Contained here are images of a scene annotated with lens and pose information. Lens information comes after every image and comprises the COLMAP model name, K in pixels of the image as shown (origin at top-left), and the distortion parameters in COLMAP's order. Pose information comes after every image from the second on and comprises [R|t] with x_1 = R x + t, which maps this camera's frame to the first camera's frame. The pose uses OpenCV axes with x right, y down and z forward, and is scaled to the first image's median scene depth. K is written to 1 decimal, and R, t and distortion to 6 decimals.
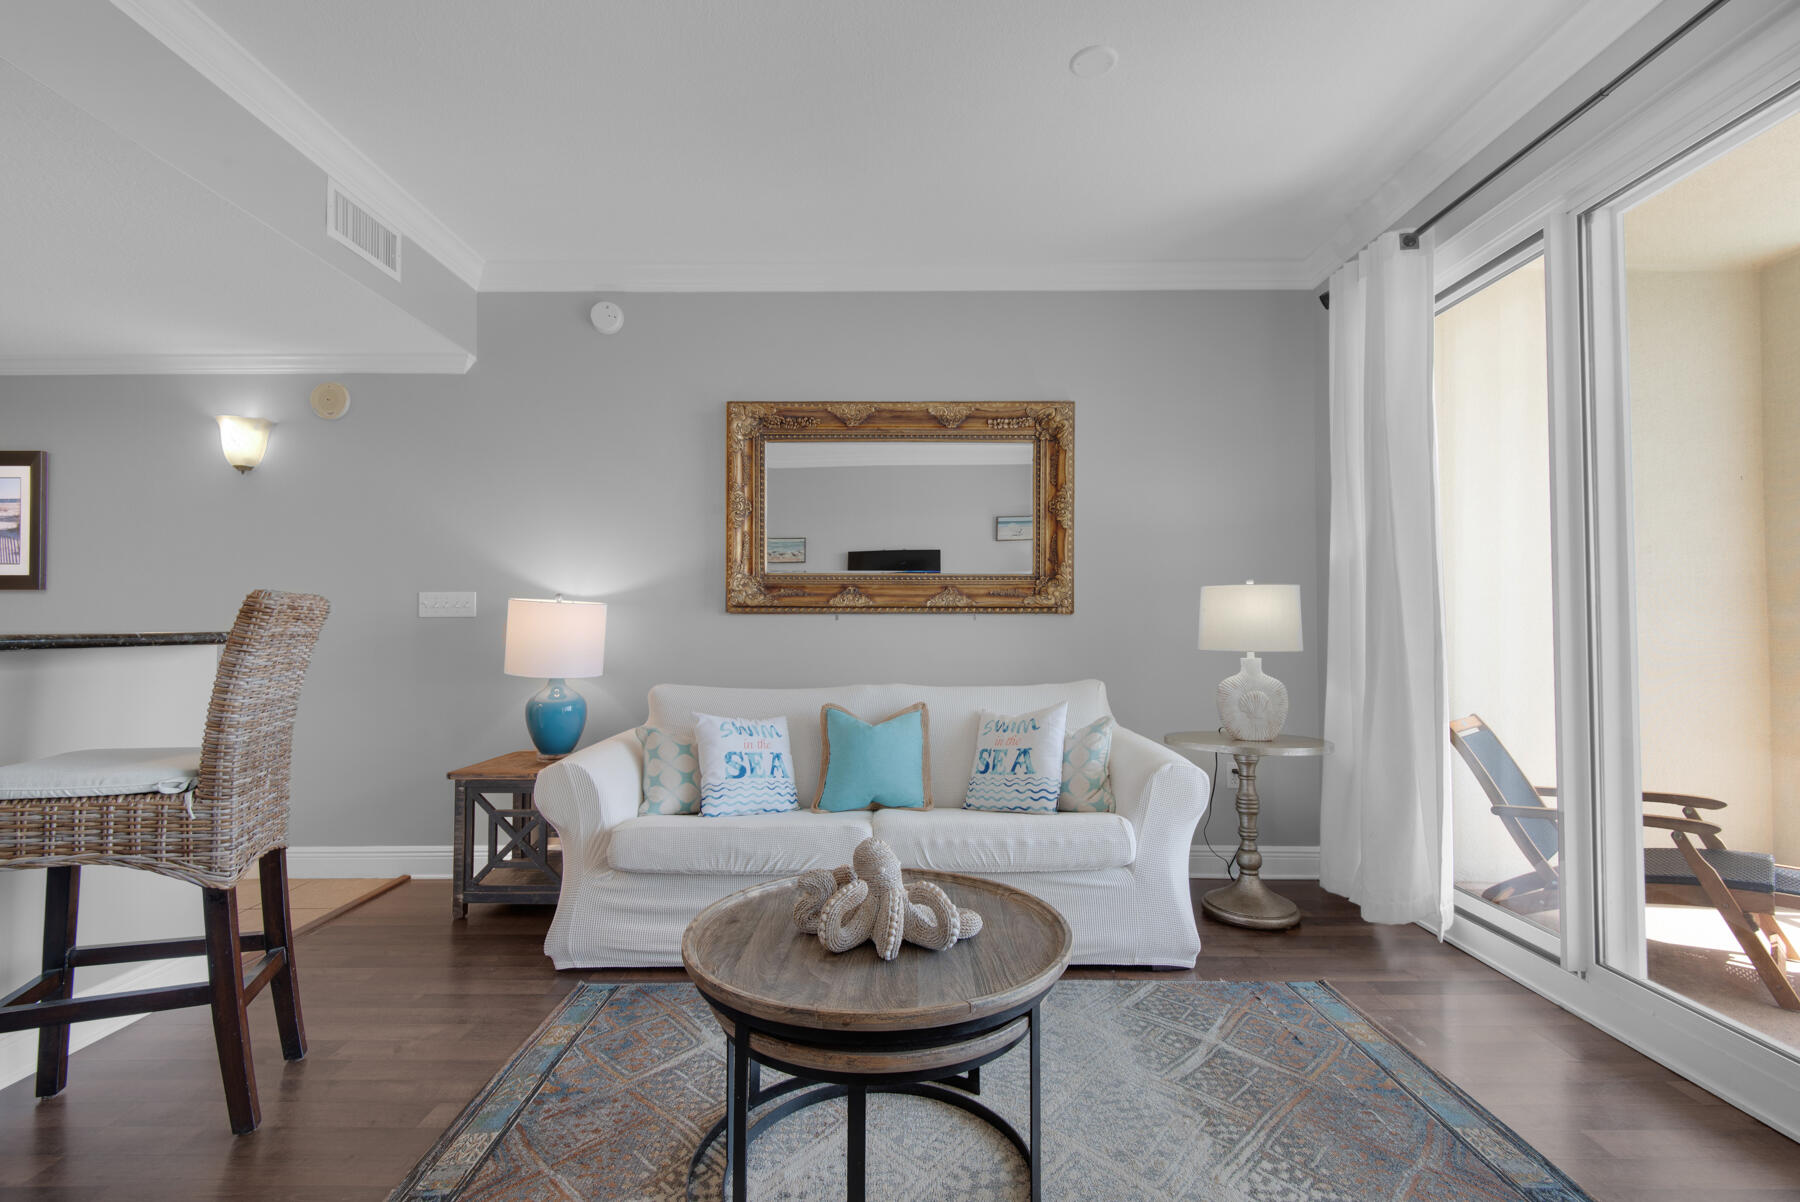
lens RADIAL K [[808.1, 0, 898.2], [0, 808.1, 605.1], [0, 0, 1]] dist [0.040034, -0.023690]
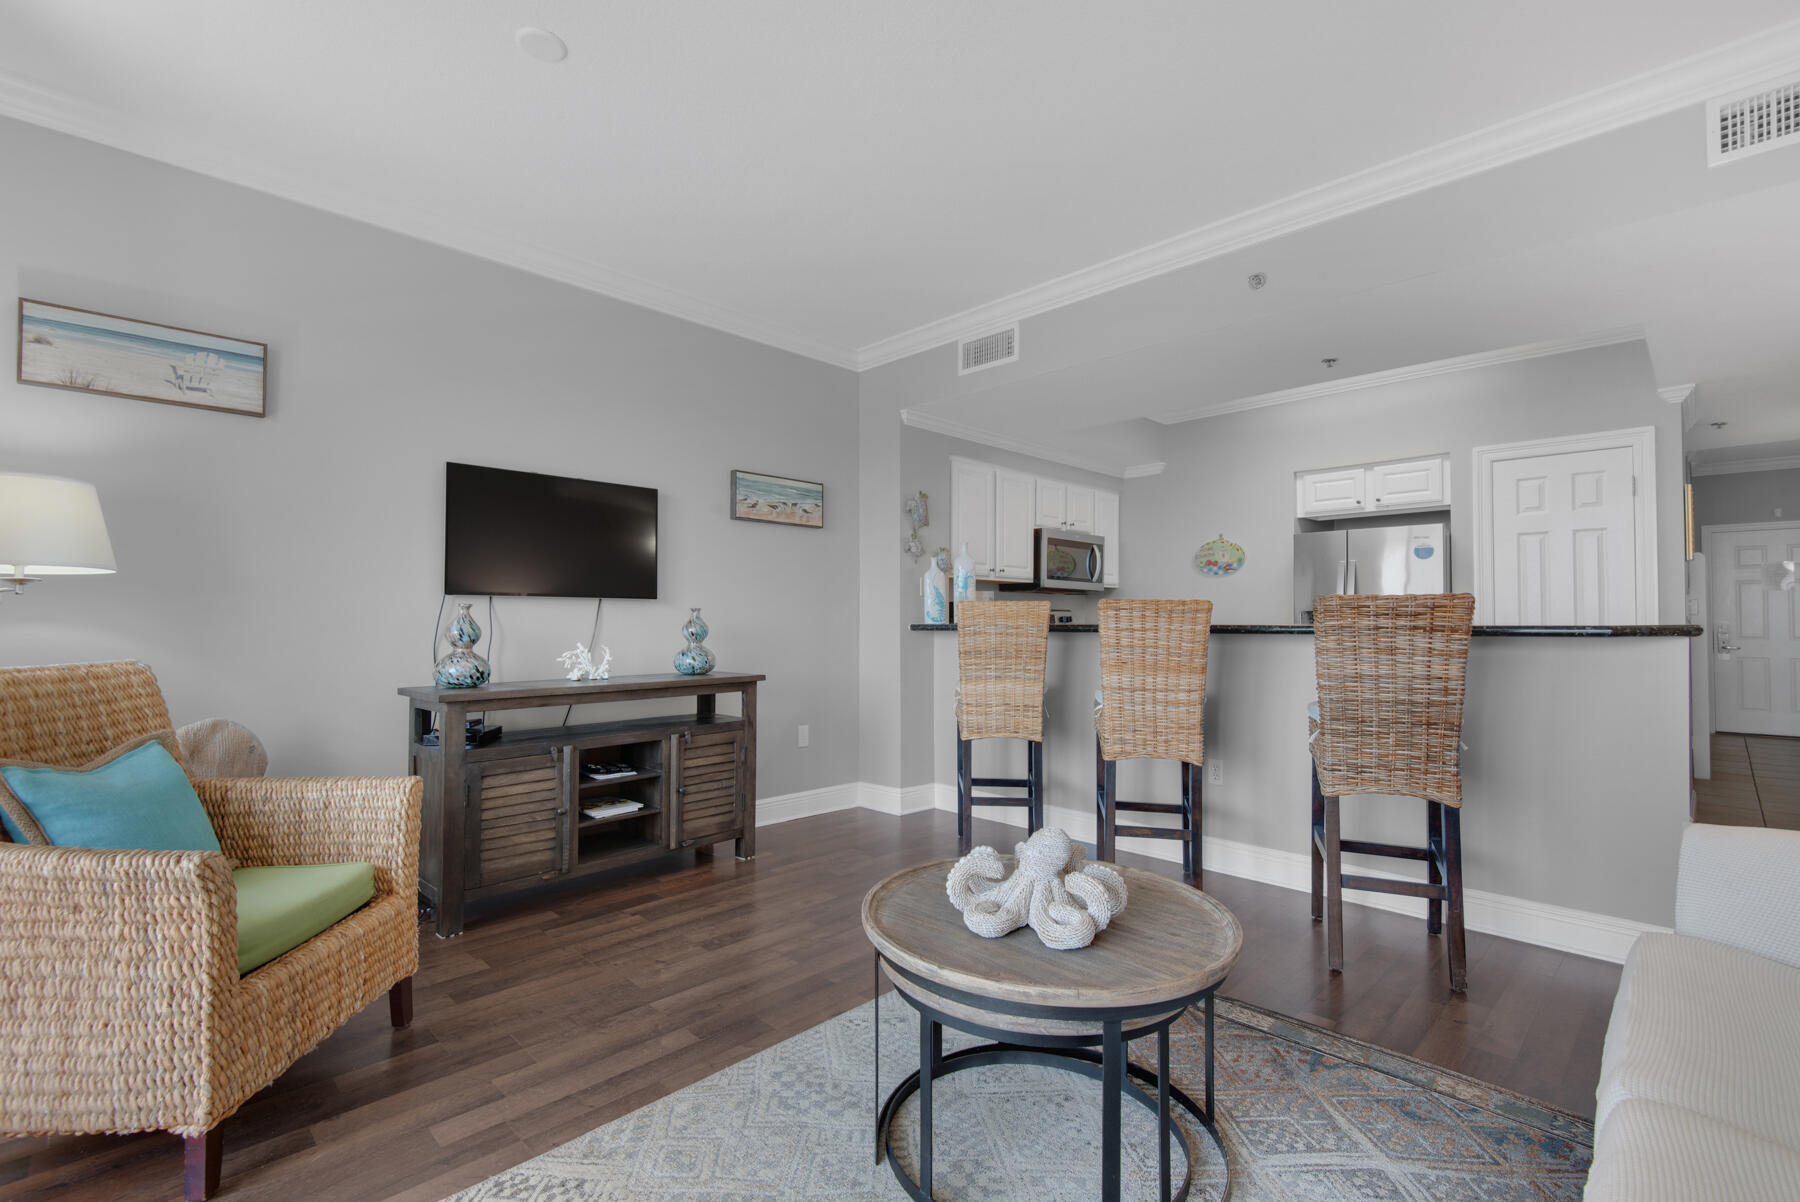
lens RADIAL K [[809.9, 0, 900.0], [0, 809.9, 601.0], [0, 0, 1]] dist [0.030540, -0.020303]
pose [[-0.707345, -0.016767, -0.706669, 0.389014], [0.015173, 0.999128, -0.038893, 0.018956], [0.706705, -0.038233, -0.706474, 0.747429]]
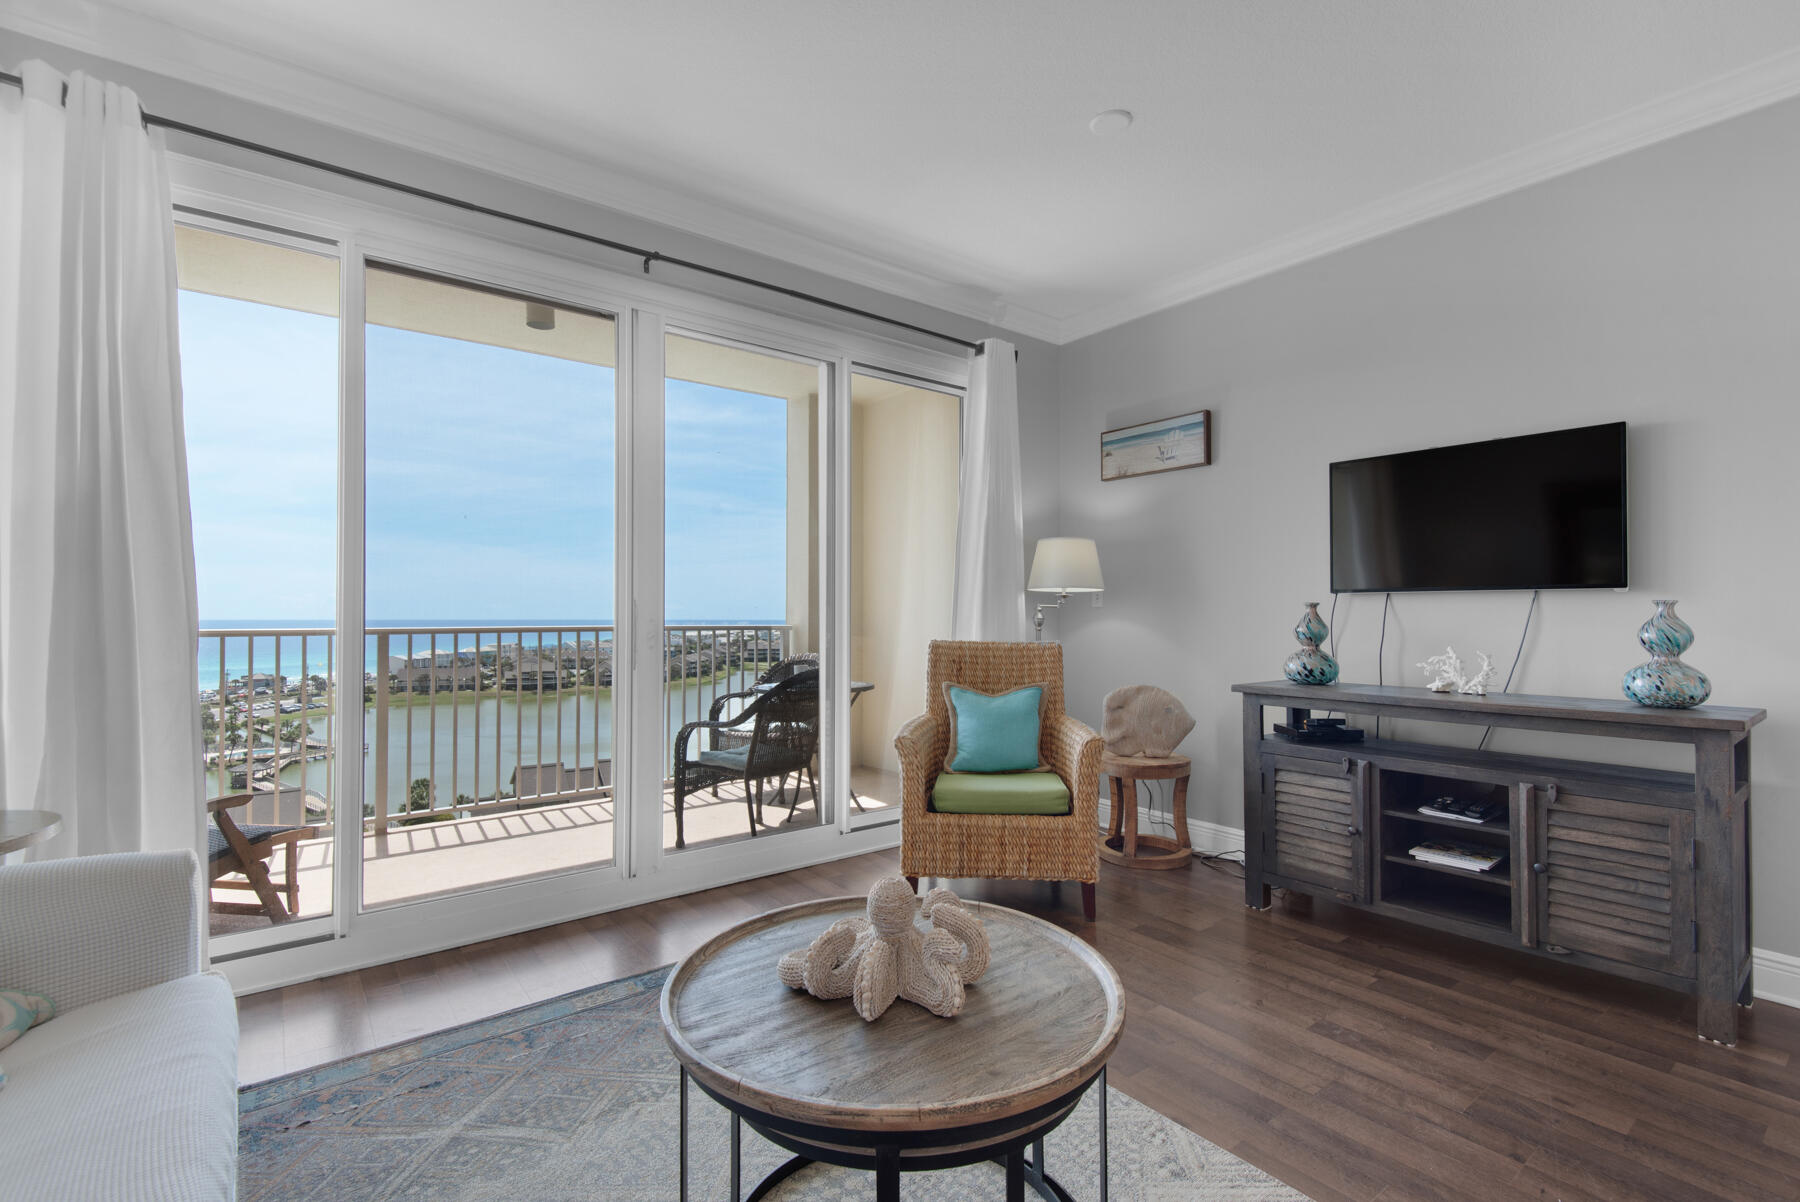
lens RADIAL K [[808.1, 0, 898.2], [0, 808.1, 605.1], [0, 0, 1]] dist [0.040034, -0.023690]
pose [[-0.608954, 0.011767, 0.793118, -0.322561], [-0.017570, 0.999445, -0.028318, 0.017140], [-0.793011, -0.031179, -0.608409, 0.701998]]
